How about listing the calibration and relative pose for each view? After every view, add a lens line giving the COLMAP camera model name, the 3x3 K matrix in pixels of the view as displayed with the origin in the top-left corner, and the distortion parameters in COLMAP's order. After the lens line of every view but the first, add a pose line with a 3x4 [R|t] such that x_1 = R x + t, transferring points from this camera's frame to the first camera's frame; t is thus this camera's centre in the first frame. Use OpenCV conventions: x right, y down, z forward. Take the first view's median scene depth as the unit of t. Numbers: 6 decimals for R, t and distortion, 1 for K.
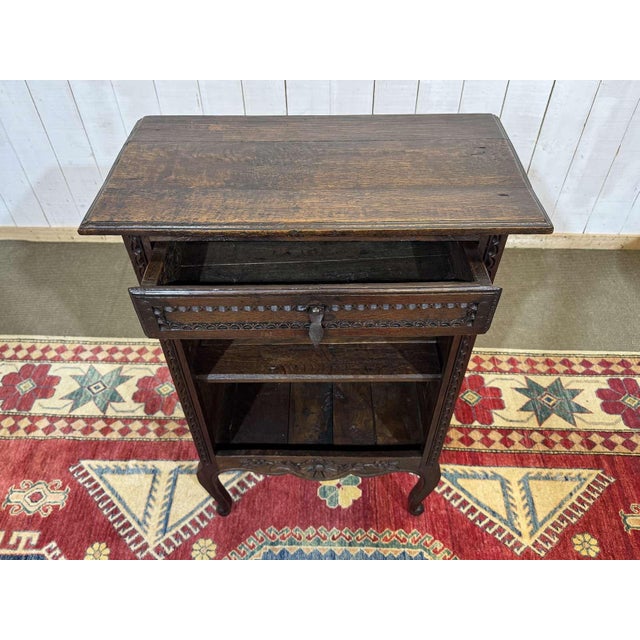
lens RADIAL K [[537.2, 0, 321.3], [0, 537.2, 325.7], [0, 0, 1]] dist [0.033259, -0.049997]
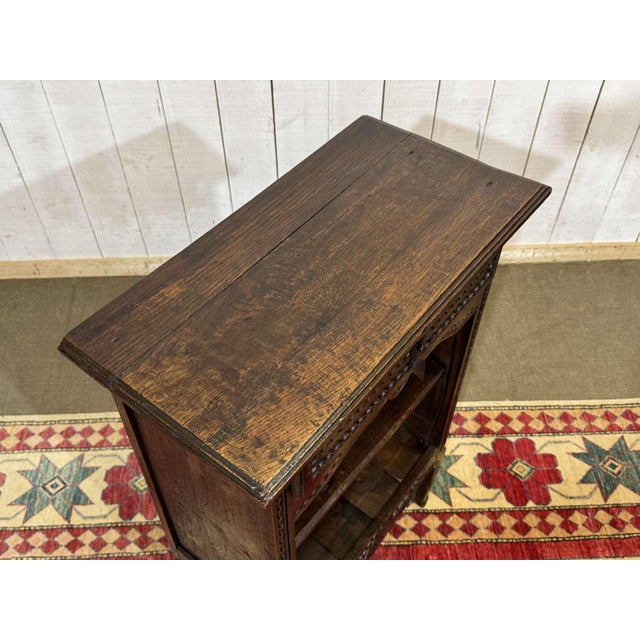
lens RADIAL K [[676.7, 0, 322.1], [0, 676.7, 321.0], [0, 0, 1]] dist [0.041593, 0.000000]
pose [[0.996670, -0.052936, 0.062030, -0.084490], [0.050107, 0.997670, 0.046304, -0.170641], [-0.064336, -0.043041, 0.997000, -0.008320]]
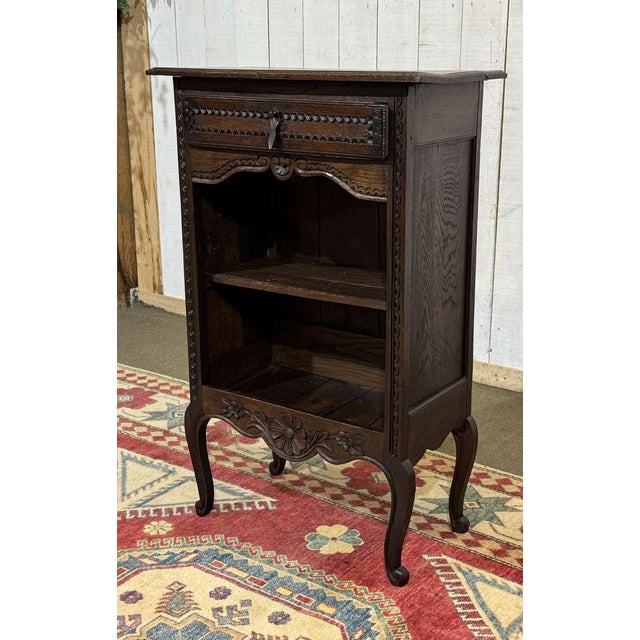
lens RADIAL K [[972.0, 0, 325.7], [0, 972.0, 323.2], [0, 0, 1]] dist [0.113577, 0.000000]
pose [[0.819746, 0.165481, -0.548299, 0.716825], [-0.421044, 0.823108, -0.381070, 0.563663], [0.388250, 0.543239, 0.744415, -0.209944]]
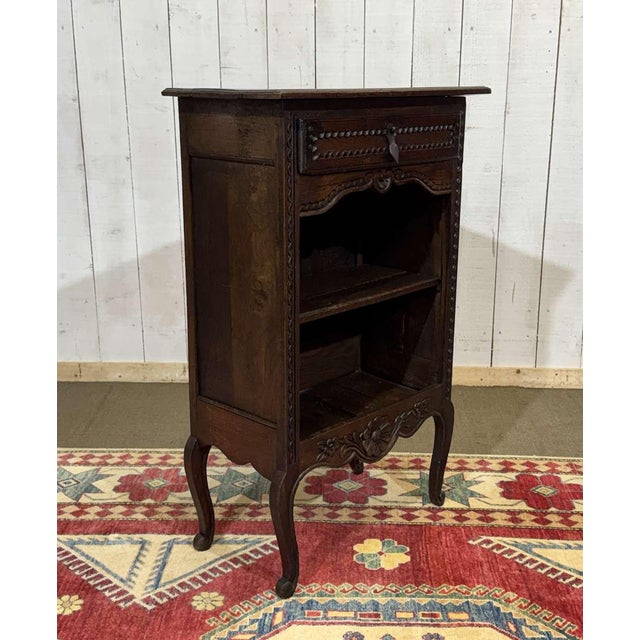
lens RADIAL K [[896.7, 0, 343.5], [0, 896.7, 316.3], [0, 0, 1]] dist [0.106132, 0.000000]
pose [[0.999835, 0.012391, 0.013302, -0.041317], [-0.003610, 0.852476, -0.522753, 0.666926], [-0.017817, 0.522619, 0.852380, -0.283701]]
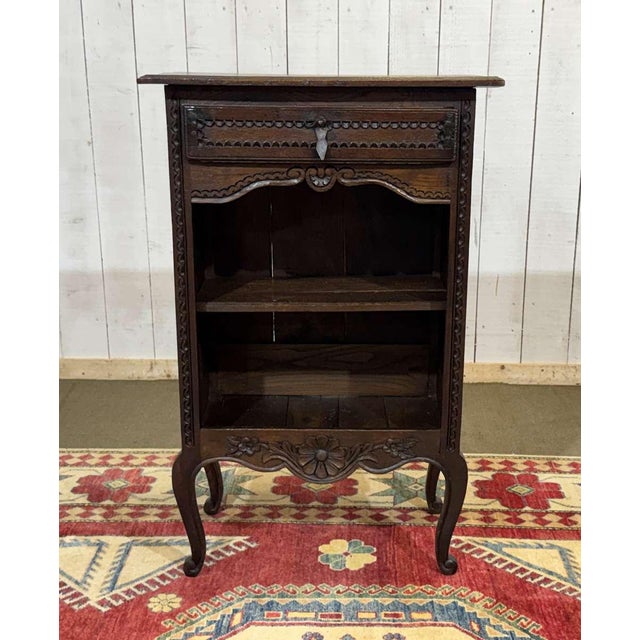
lens RADIAL K [[972.0, 0, 351.2], [0, 972.0, 317.8], [0, 0, 1]] dist [0.113577, 0.000000]
pose [[0.999699, 0.010583, 0.022117, 0.005455], [0.002364, 0.856246, -0.516563, 0.699864], [-0.024404, 0.516460, 0.855964, -0.334936]]
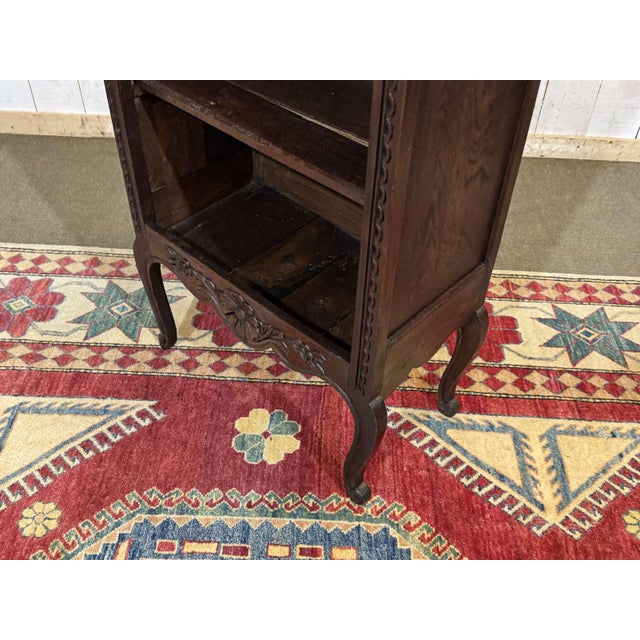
lens RADIAL K [[676.7, 0, 319.6], [0, 676.7, 320.1], [0, 0, 1]] dist [0.041593, 0.000000]
pose [[0.999326, 0.031366, 0.019074, 0.075315], [-0.029807, 0.996575, -0.077135, 0.213324], [-0.021428, 0.076515, 0.996838, 0.166824]]
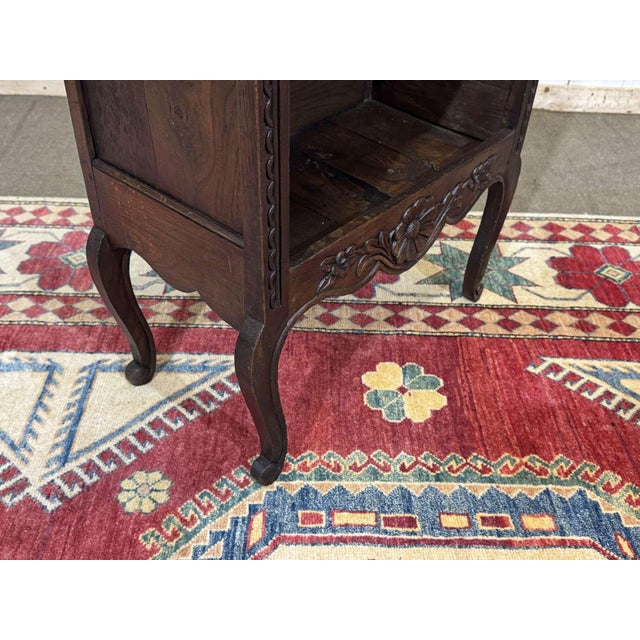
lens RADIAL K [[676.7, 0, 320.7], [0, 676.7, 325.5], [0, 0, 1]] dist [0.041593, 0.000000]
pose [[0.998676, 0.009727, 0.050505, -0.080314], [-0.003443, 0.992395, -0.123044, 0.306719], [-0.051317, 0.122707, 0.991115, 0.321711]]
